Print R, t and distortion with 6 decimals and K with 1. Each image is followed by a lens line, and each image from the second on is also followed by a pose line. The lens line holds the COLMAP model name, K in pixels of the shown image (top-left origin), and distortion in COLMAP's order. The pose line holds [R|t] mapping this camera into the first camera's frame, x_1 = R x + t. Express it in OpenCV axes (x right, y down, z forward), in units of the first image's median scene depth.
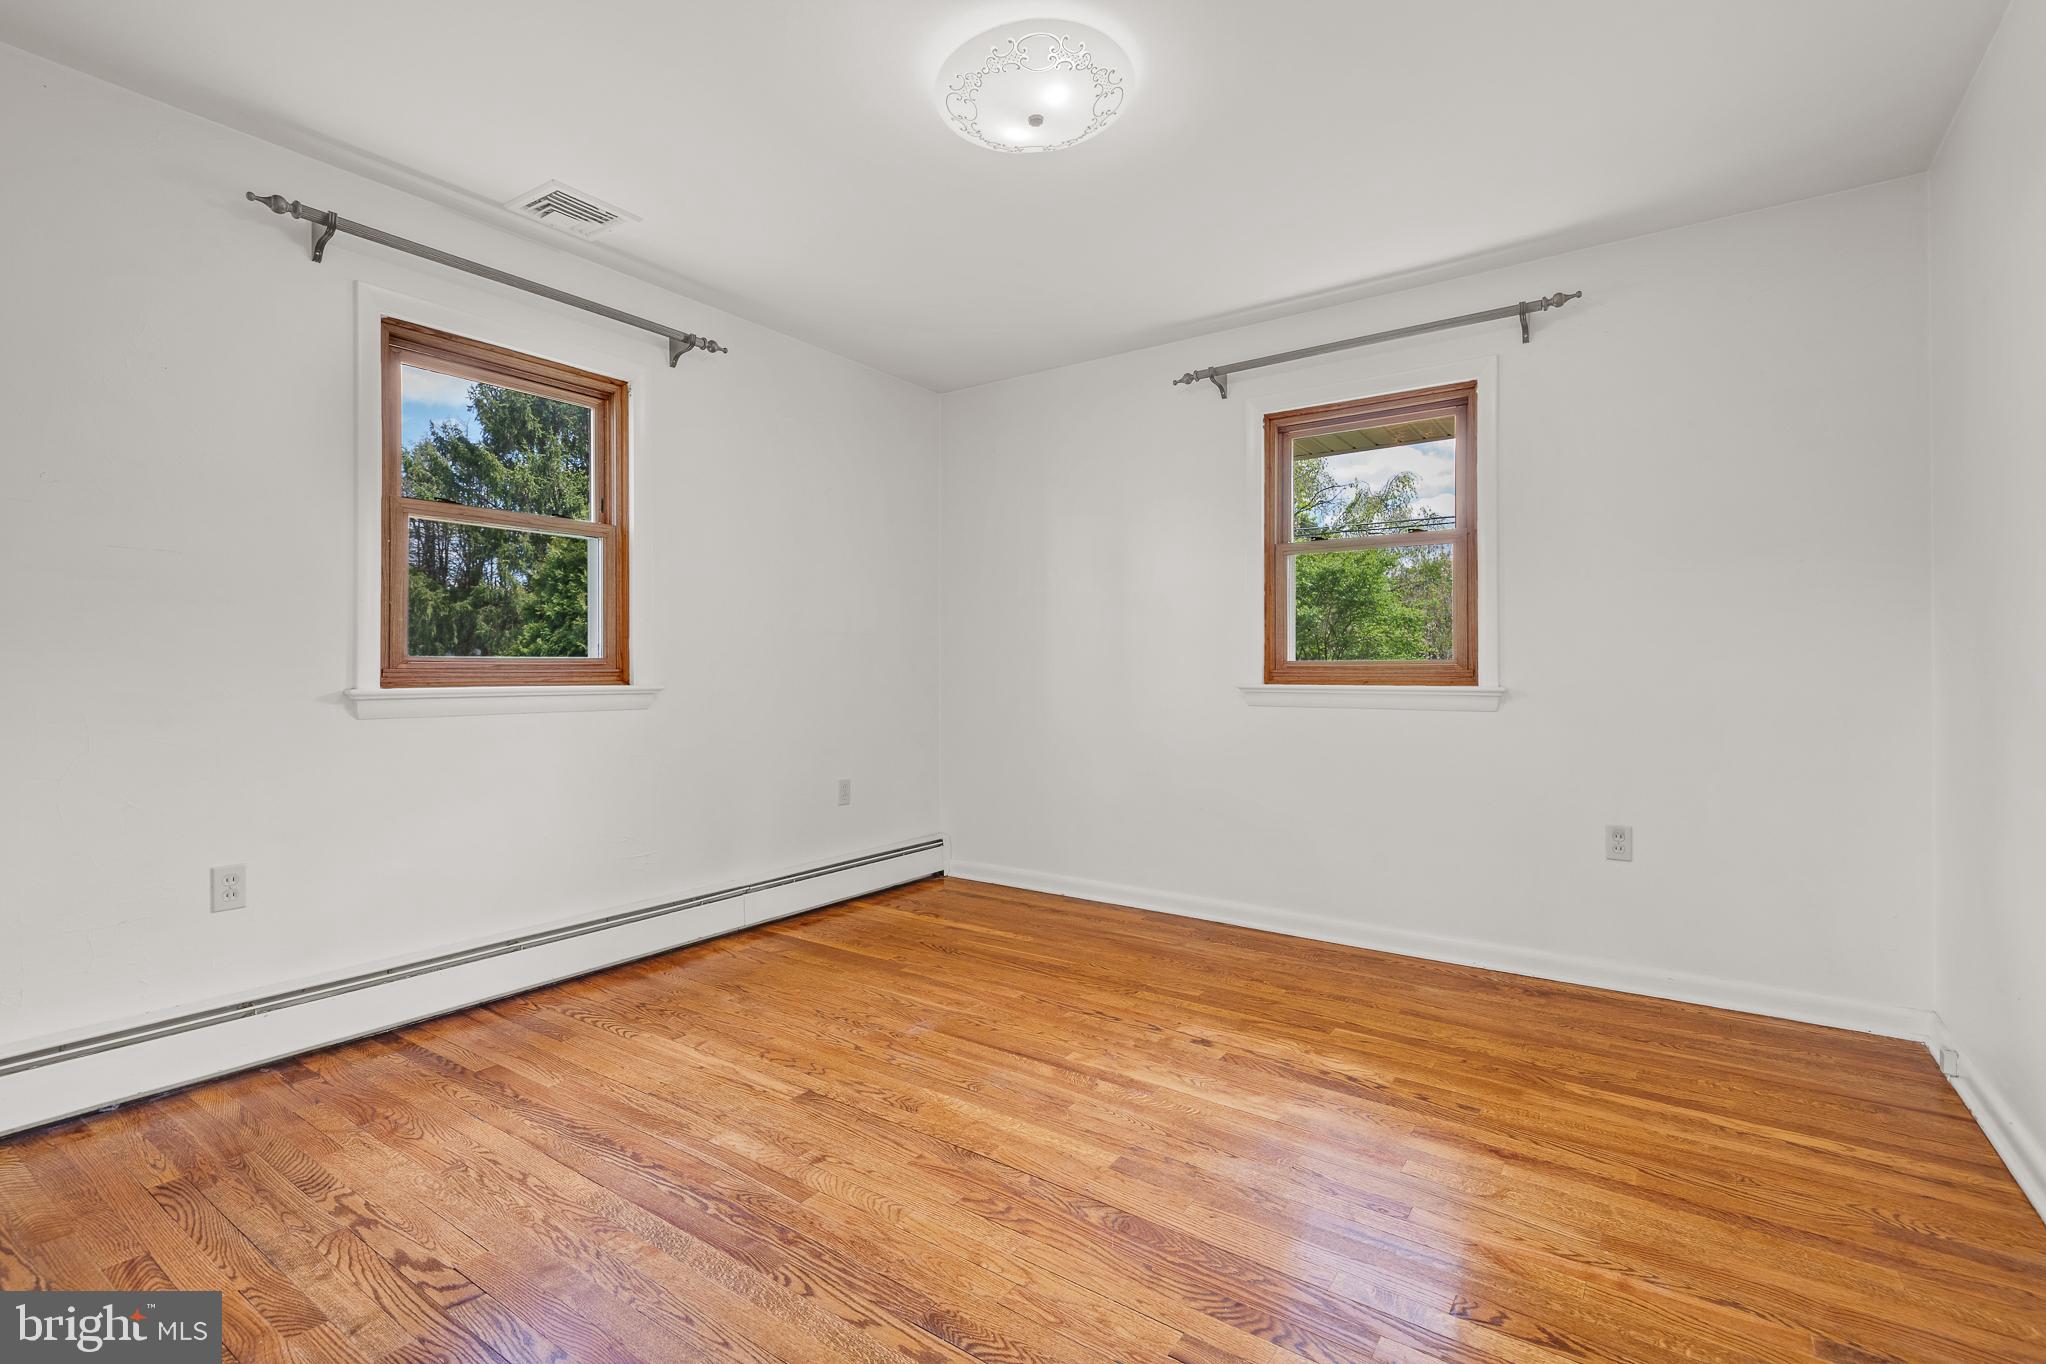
lens RADIAL K [[1008.2, 0, 1021.3], [0, 1008.2, 672.1], [0, 0, 1]] dist [0.189284, -0.000078]
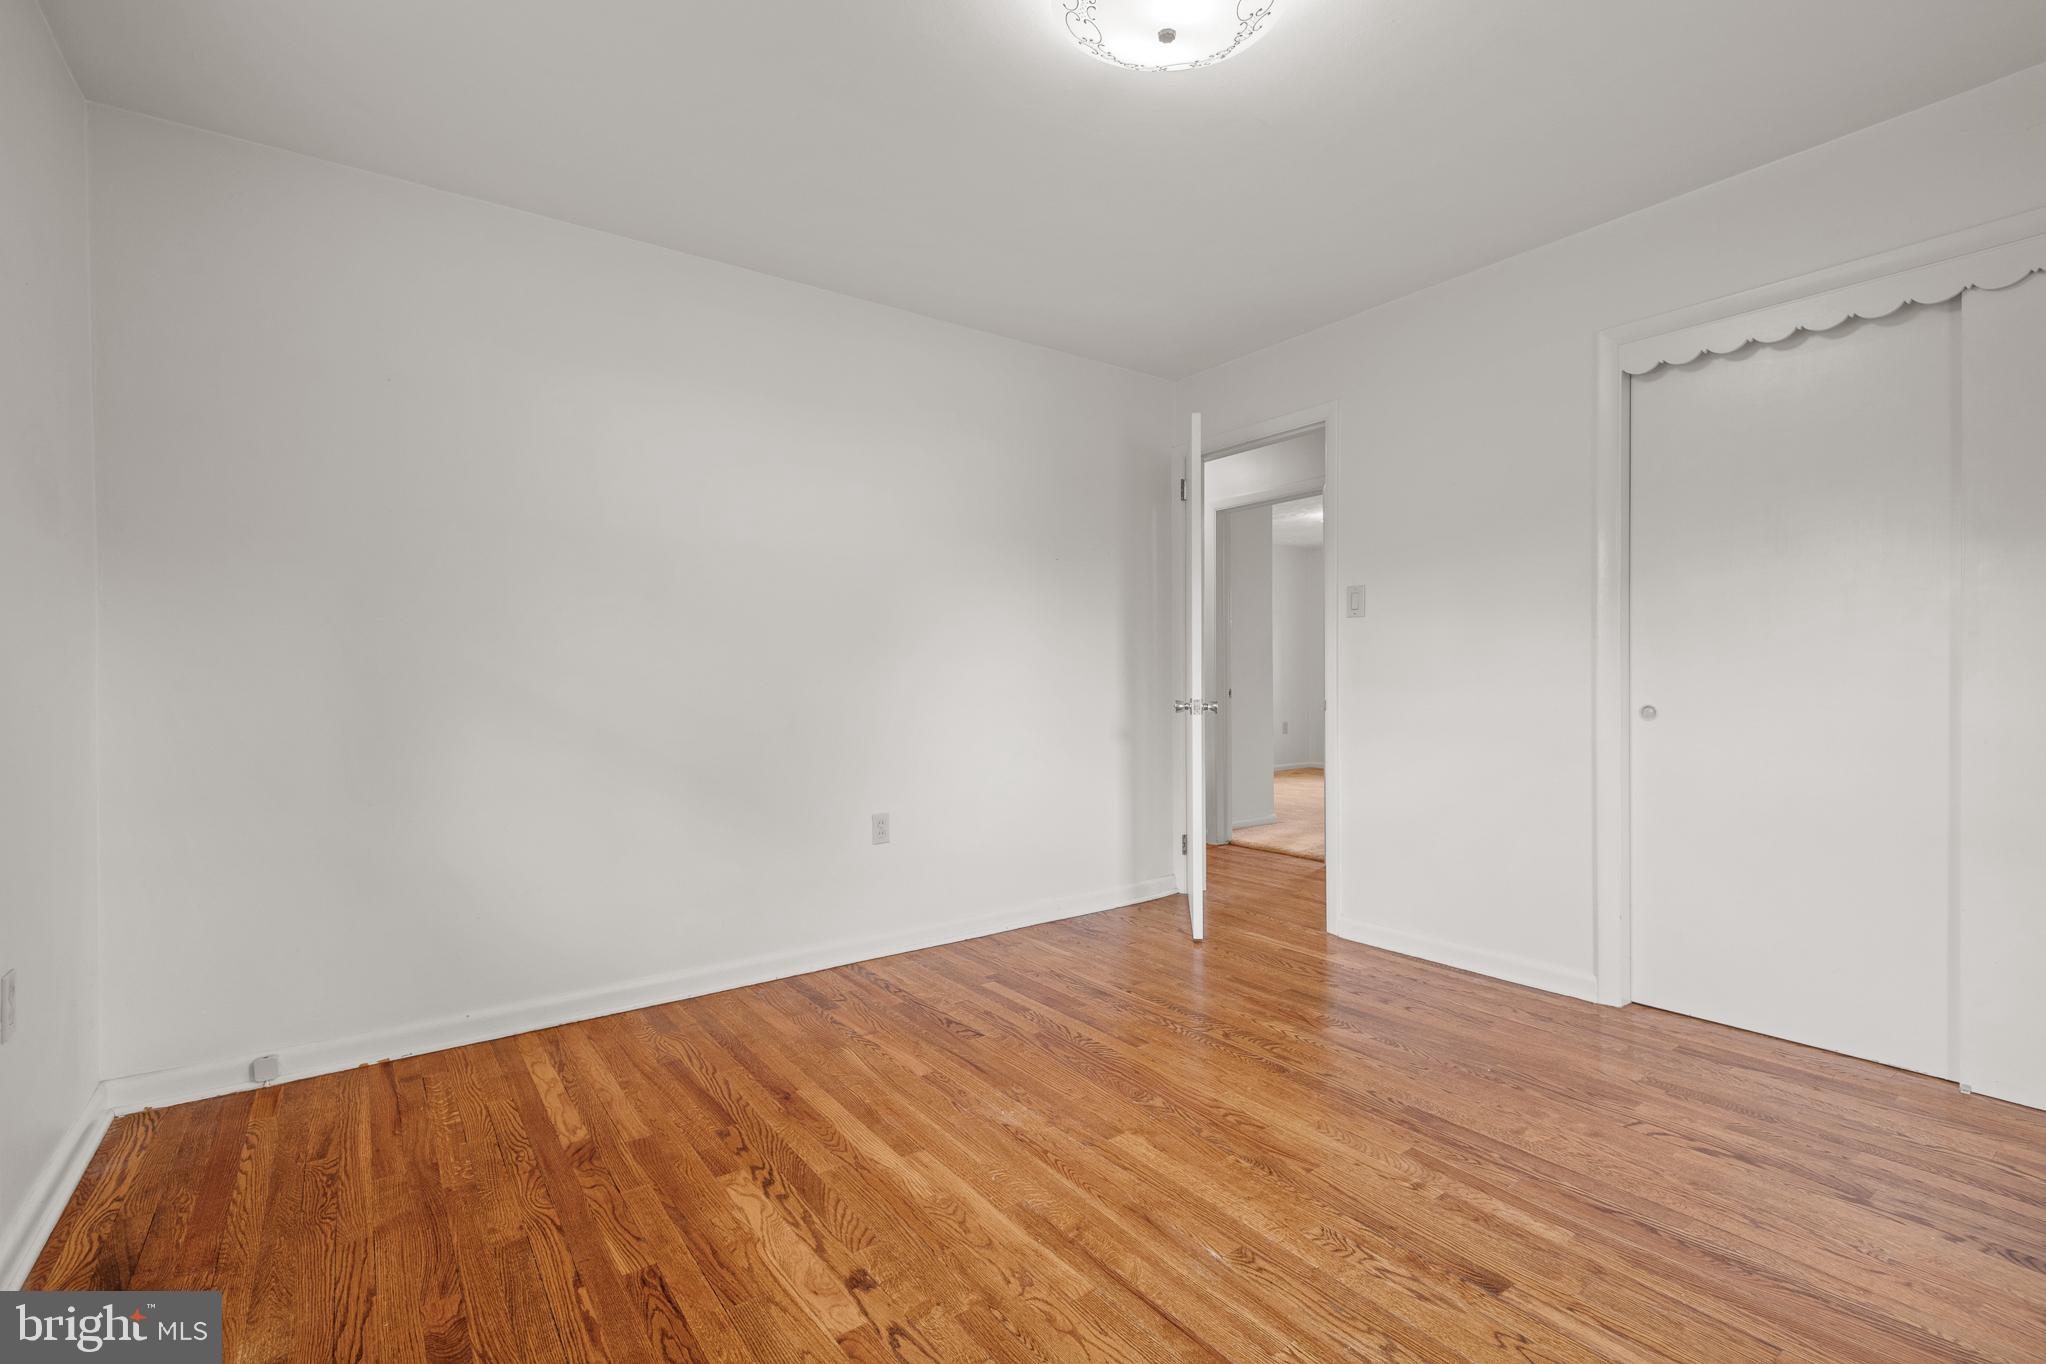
lens RADIAL K [[967.5, 0, 995.4], [0, 967.5, 681.9], [0, 0, 1]] dist [0.001841, -0.013480]
pose [[-0.944168, 0.013795, 0.329175, -0.124992], [0.016014, 0.999864, 0.004031, -0.003169], [-0.329075, 0.009077, -0.944260, 1.963796]]
